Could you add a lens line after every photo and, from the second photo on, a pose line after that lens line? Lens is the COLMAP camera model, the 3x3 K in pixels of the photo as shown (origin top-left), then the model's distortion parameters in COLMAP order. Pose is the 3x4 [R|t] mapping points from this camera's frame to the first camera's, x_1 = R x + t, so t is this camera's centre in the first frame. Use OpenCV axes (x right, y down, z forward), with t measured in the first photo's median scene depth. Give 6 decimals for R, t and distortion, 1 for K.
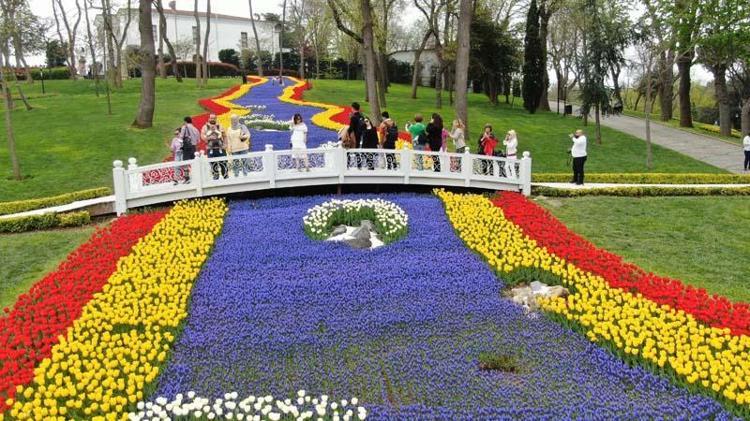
lens RADIAL K [[538.2, 0, 375.0], [0, 538.2, 210.5], [0, 0, 1]] dist [-0.012085, -0.002000]
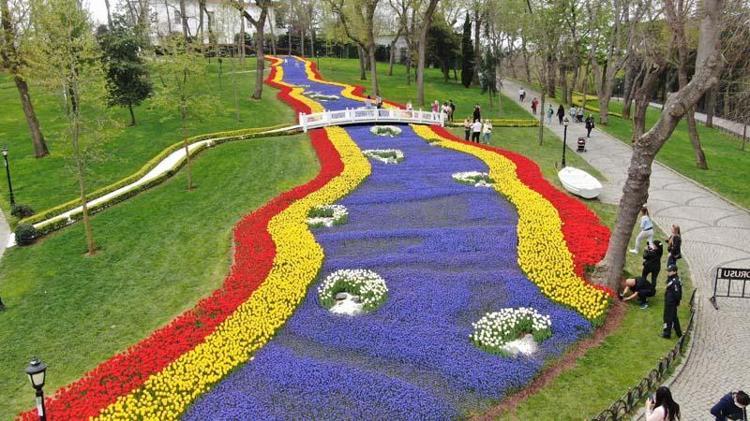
lens RADIAL K [[538.2, 0, 375.0], [0, 538.2, 210.5], [0, 0, 1]] dist [-0.012085, -0.002000]
pose [[0.998113, -0.011205, 0.060373, -0.249363], [0.007133, 0.997710, 0.067258, 0.229004], [-0.060989, -0.066700, 0.995907, -1.879050]]
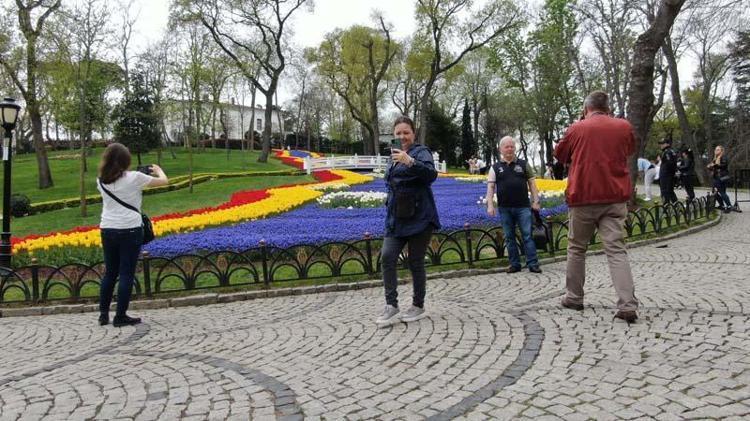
lens RADIAL K [[538.2, 0, 375.0], [0, 538.2, 210.5], [0, 0, 1]] dist [-0.012085, -0.002000]
pose [[0.998404, 0.010294, 0.055522, -0.245171], [-0.001381, 0.987401, -0.158232, 0.637863], [-0.056451, 0.157903, 0.985840, -1.821758]]
